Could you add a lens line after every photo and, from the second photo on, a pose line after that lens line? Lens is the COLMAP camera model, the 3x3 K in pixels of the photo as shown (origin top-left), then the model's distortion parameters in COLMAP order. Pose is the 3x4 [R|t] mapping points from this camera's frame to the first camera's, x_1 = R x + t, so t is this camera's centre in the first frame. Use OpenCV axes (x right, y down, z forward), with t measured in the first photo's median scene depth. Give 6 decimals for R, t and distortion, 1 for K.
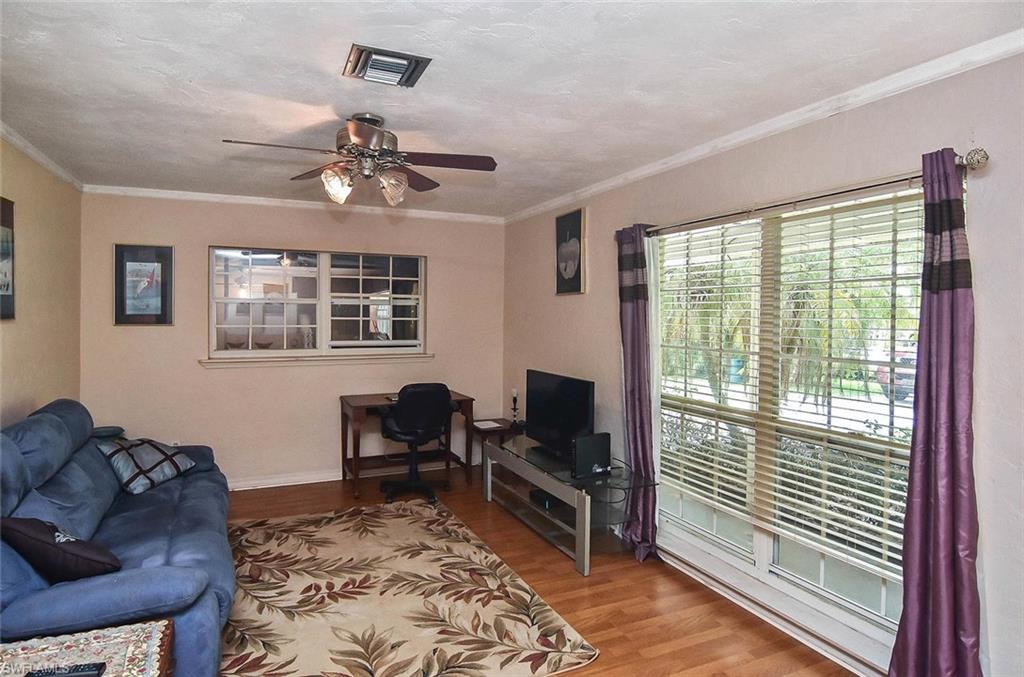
lens RADIAL K [[574.1, 0, 485.3], [0, 574.1, 320.1], [0, 0, 1]] dist [-0.007988, -0.004533]
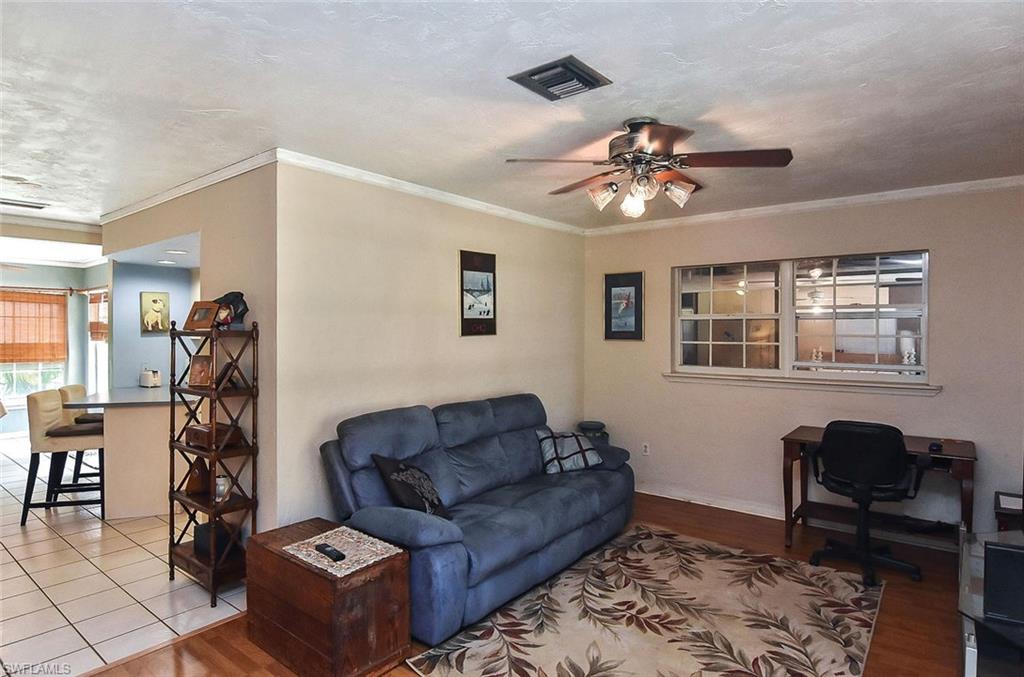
lens RADIAL K [[574.1, 0, 511.3], [0, 574.1, 333.8], [0, 0, 1]] dist [-0.007988, -0.004533]
pose [[0.467947, 0.002565, -0.883753, 0.408469], [-0.007074, 0.999975, -0.000843, -0.002641], [0.883728, 0.006646, 0.467954, 0.291710]]
